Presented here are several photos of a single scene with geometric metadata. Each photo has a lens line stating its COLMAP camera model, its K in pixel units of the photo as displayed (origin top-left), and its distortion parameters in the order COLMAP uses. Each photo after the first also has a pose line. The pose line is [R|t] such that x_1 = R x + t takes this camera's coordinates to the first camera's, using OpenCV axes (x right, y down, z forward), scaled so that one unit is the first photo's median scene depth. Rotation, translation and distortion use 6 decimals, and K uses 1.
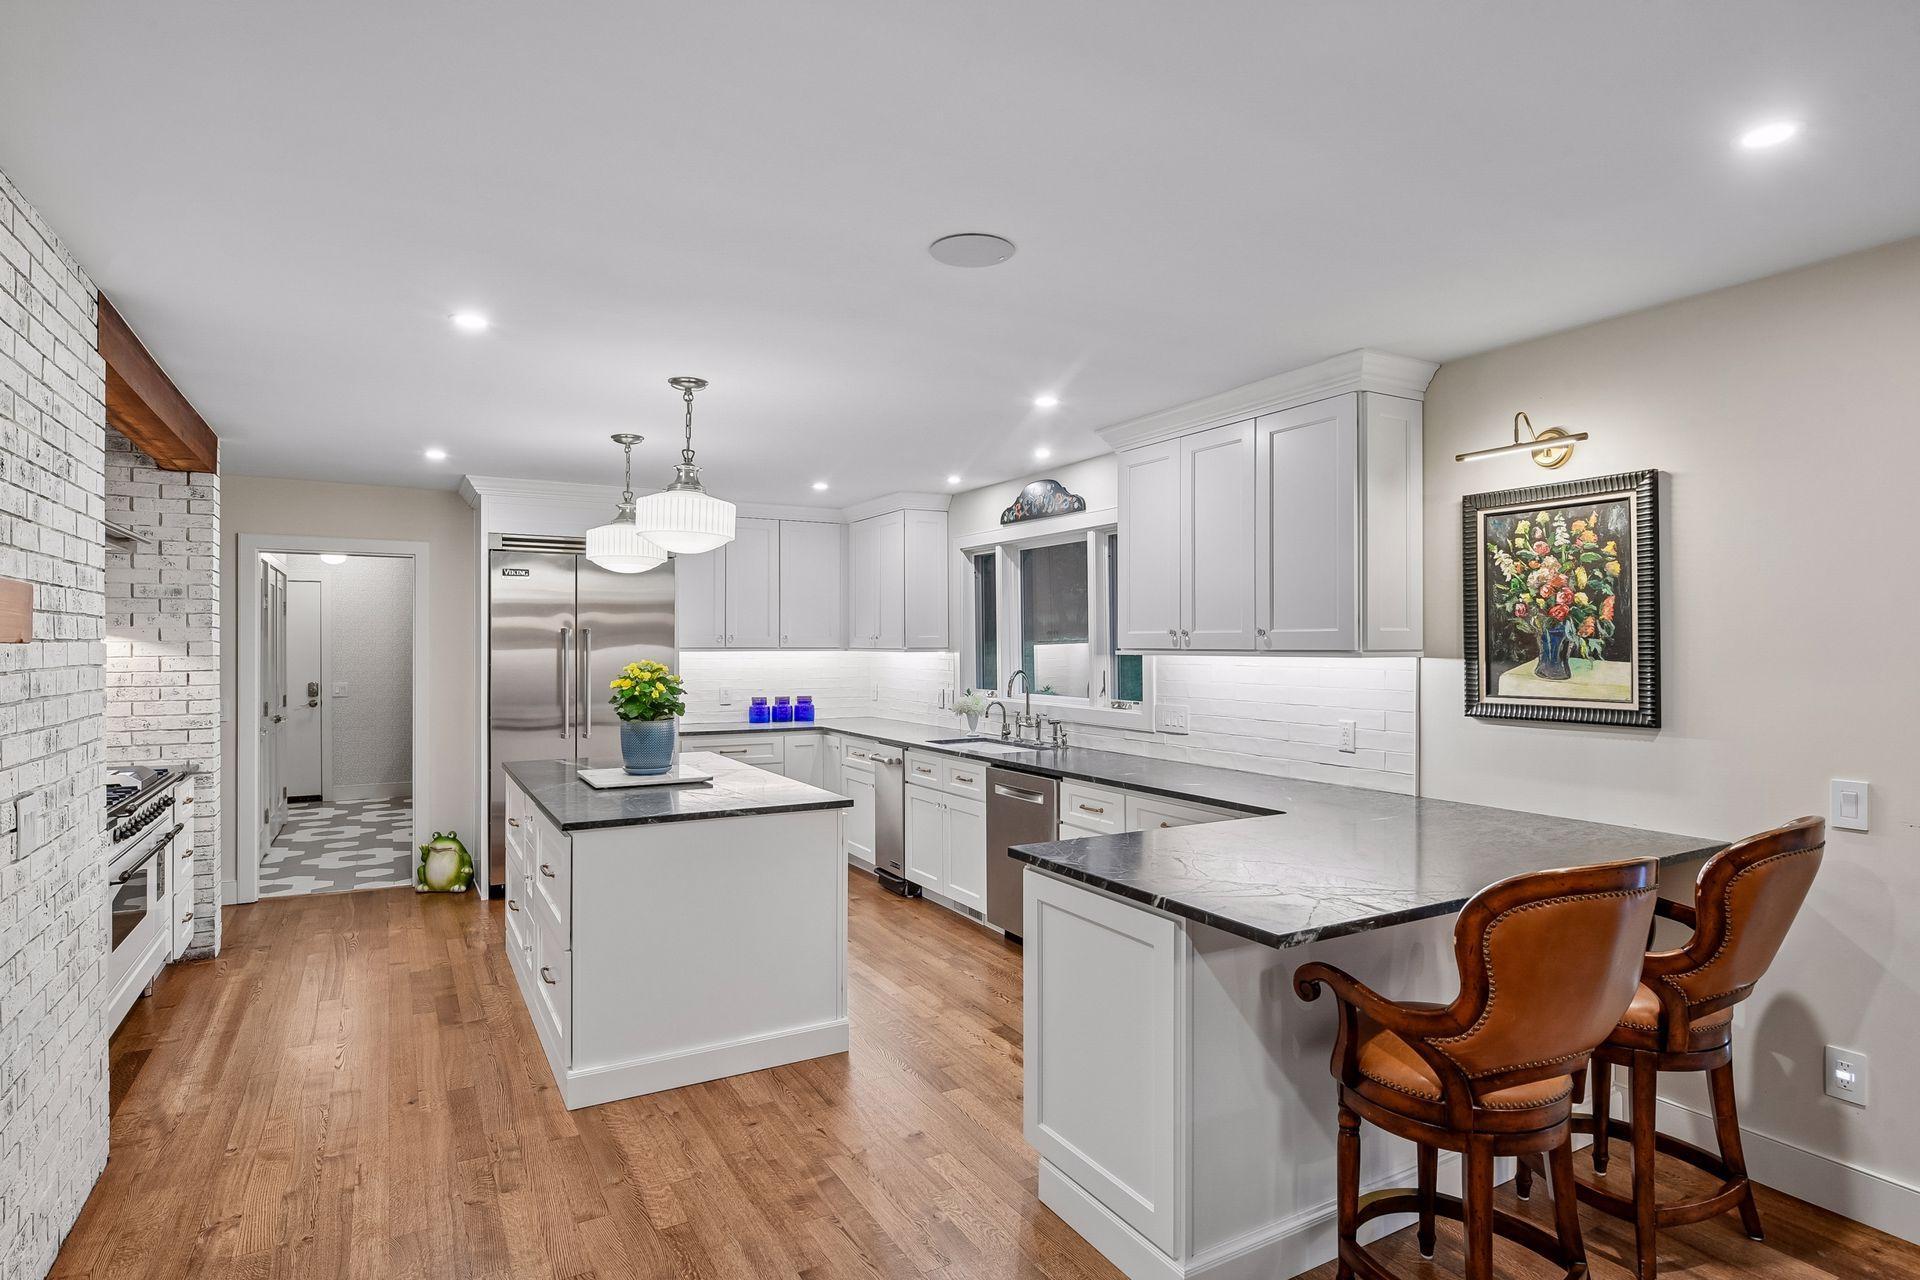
lens RADIAL K [[975.2, 0, 960.0], [0, 975.2, 640.0], [0, 0, 1]] dist [0.000684, 0.000092]
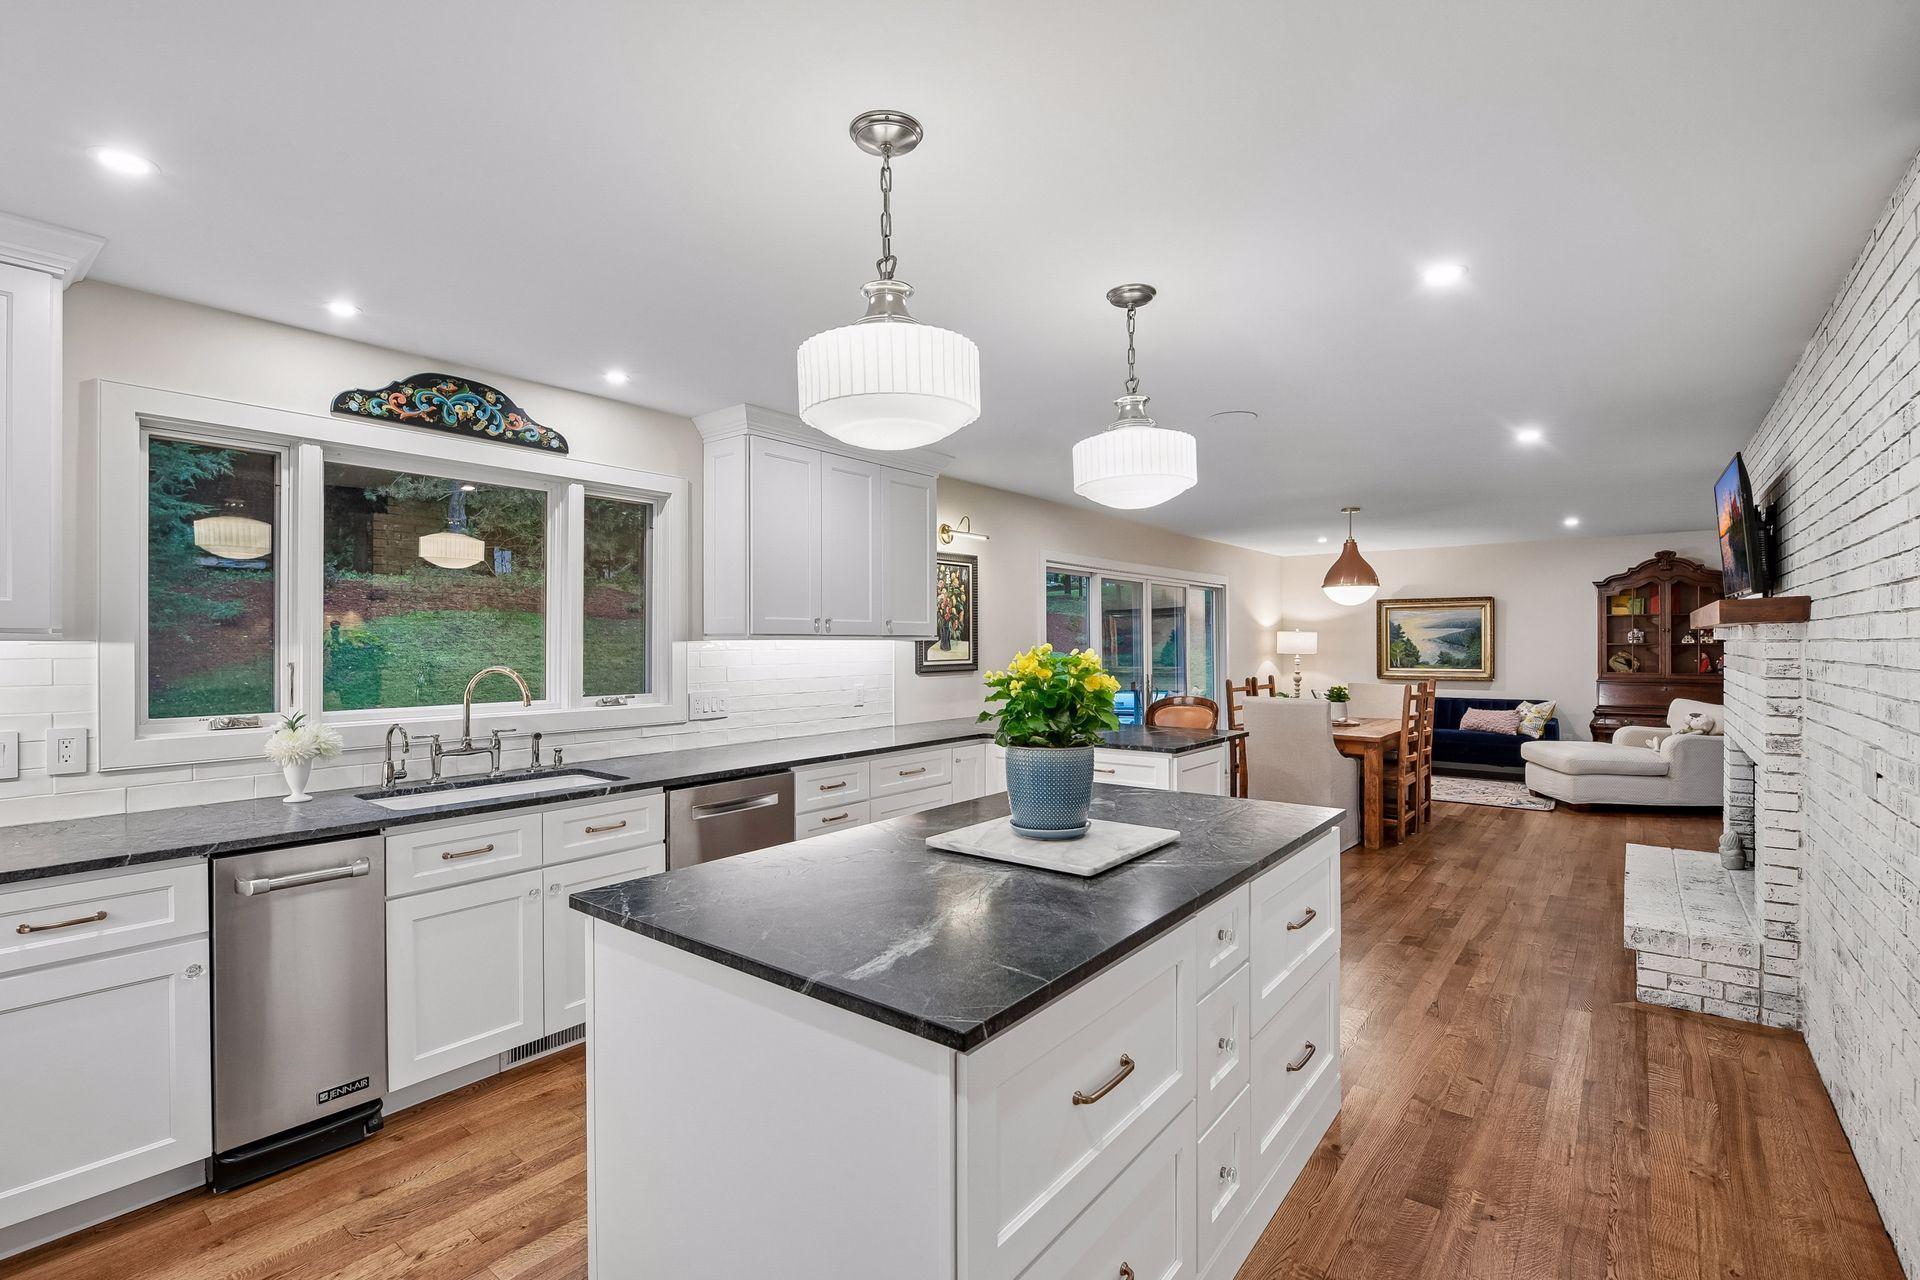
lens RADIAL K [[874.6, 0, 957.6], [0, 874.6, 630.3], [0, 0, 1]] dist [0.000708, 0.000186]
pose [[-0.366904, 0.010092, 0.930204, -0.978837], [-0.005824, 0.999897, -0.013145, 0.020602], [-0.930240, -0.010241, -0.366808, 1.507266]]
